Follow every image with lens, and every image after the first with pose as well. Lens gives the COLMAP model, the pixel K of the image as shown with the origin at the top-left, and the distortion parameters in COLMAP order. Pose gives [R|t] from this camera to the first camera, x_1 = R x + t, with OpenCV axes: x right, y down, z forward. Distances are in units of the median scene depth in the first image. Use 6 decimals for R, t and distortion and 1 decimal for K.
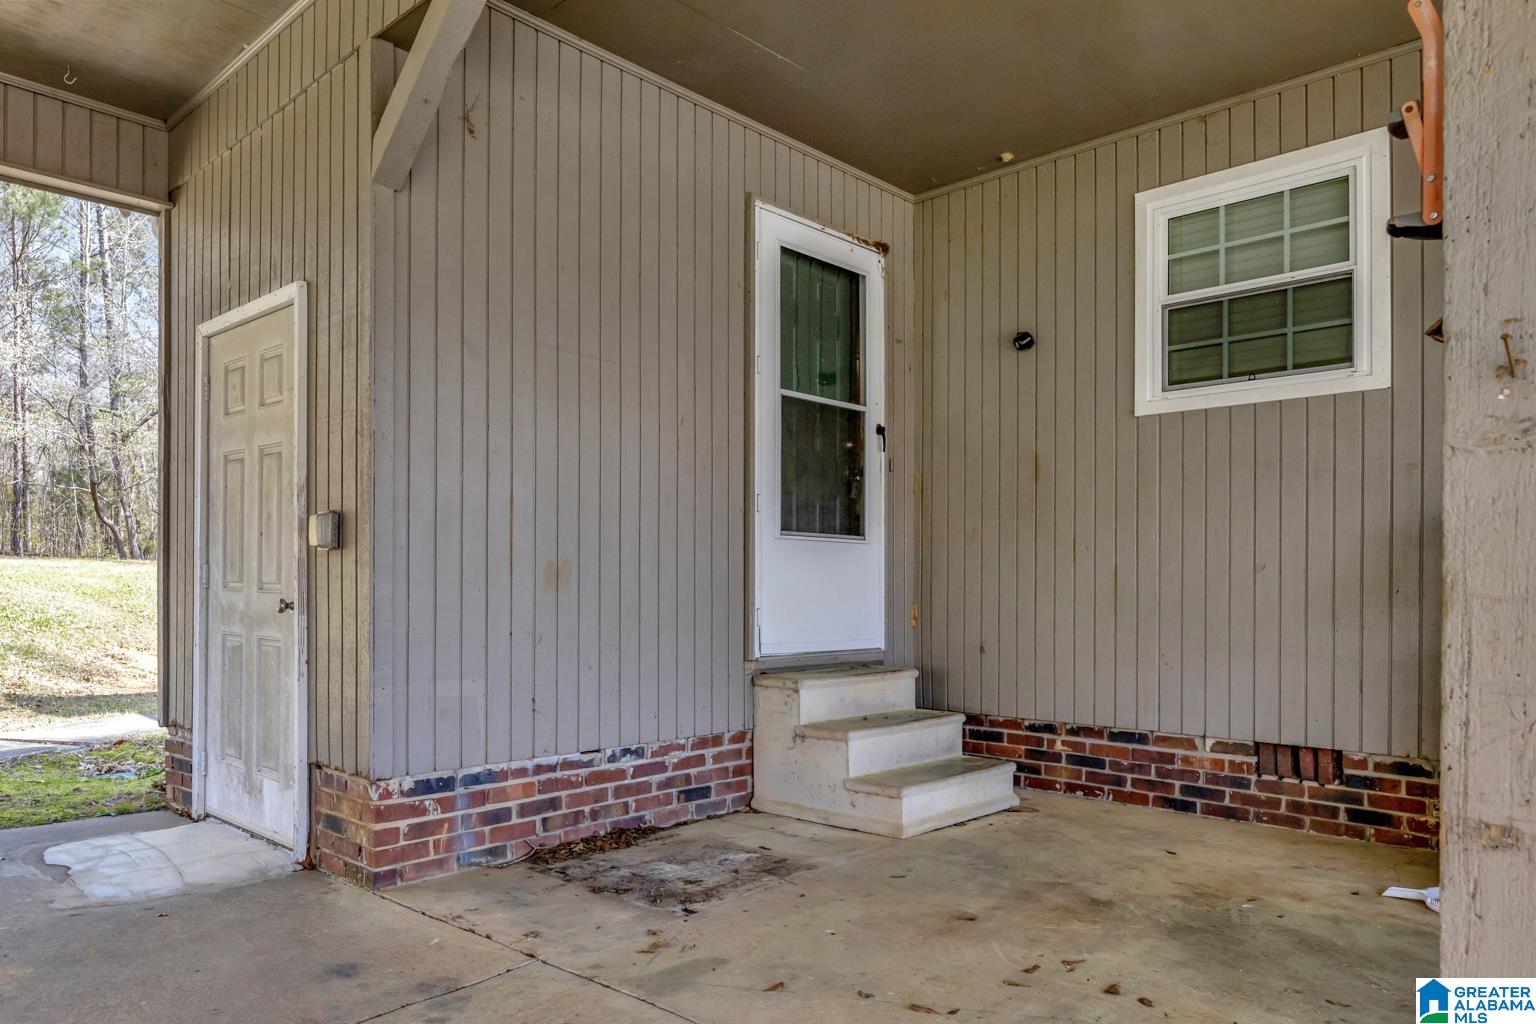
lens RADIAL K [[1068.0, 0, 764.5], [0, 1068.0, 609.9], [0, 0, 1]] dist [0.010802, 0.002138]
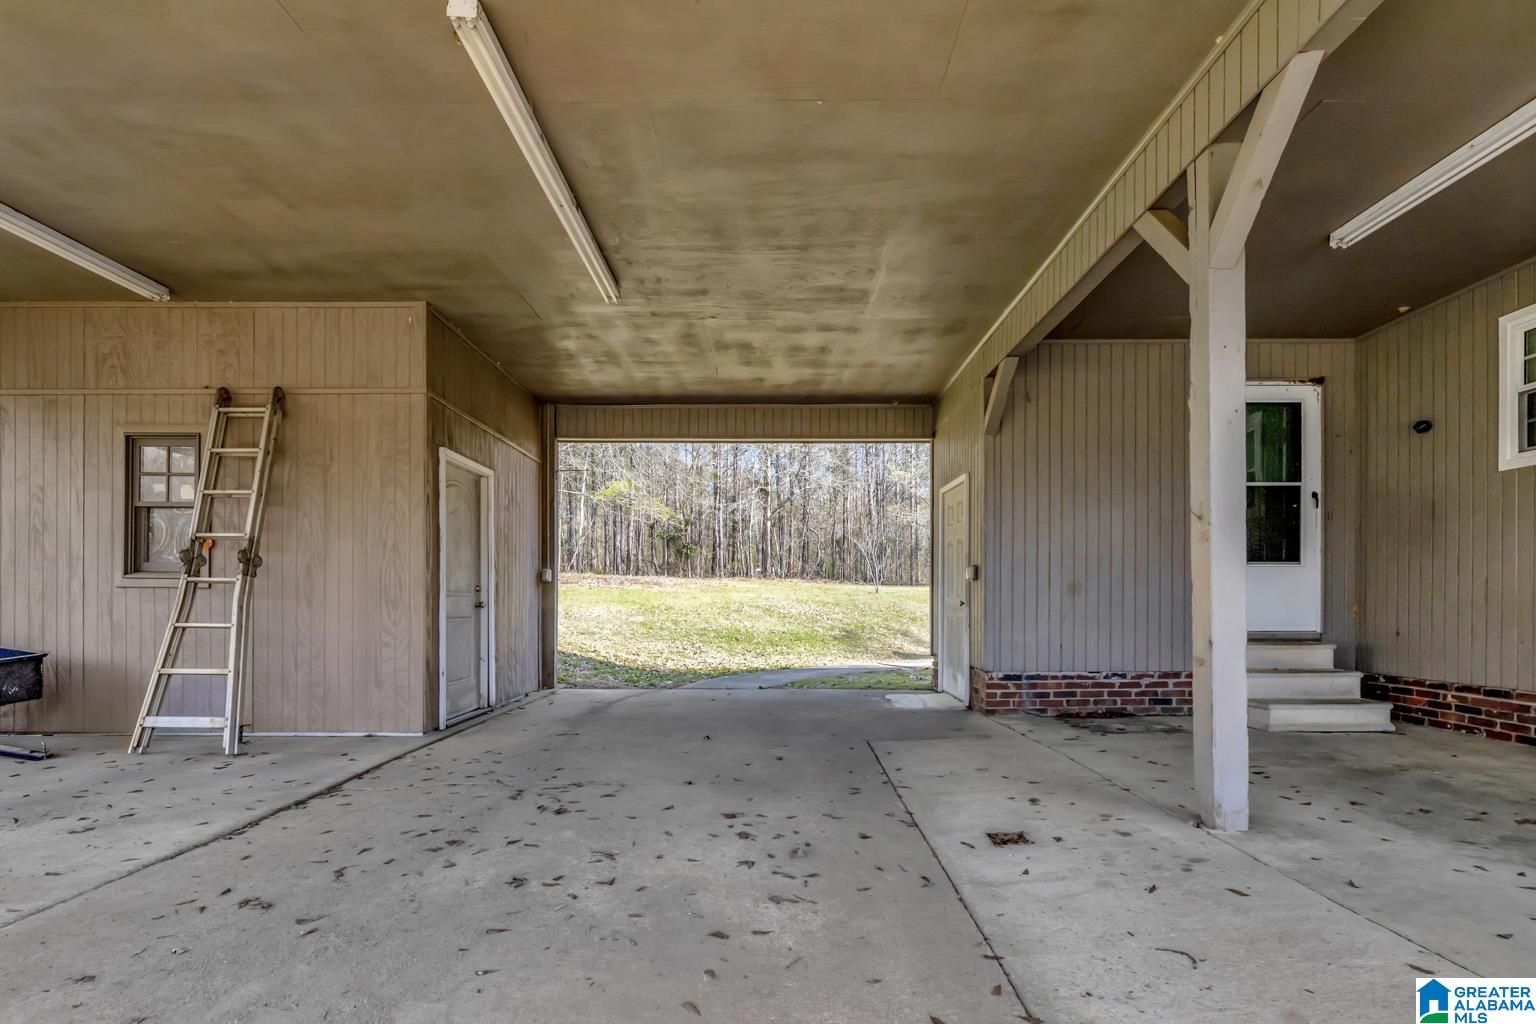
lens RADIAL K [[705.7, 0, 768.0], [0, 705.7, 512.0], [0, 0, 1]] dist [-0.028106, -0.000082]
pose [[0.691530, -0.094244, -0.716173, 0.369722], [-0.012593, 0.989729, -0.142402, 0.021176], [0.722238, 0.107494, 0.683241, -0.400116]]
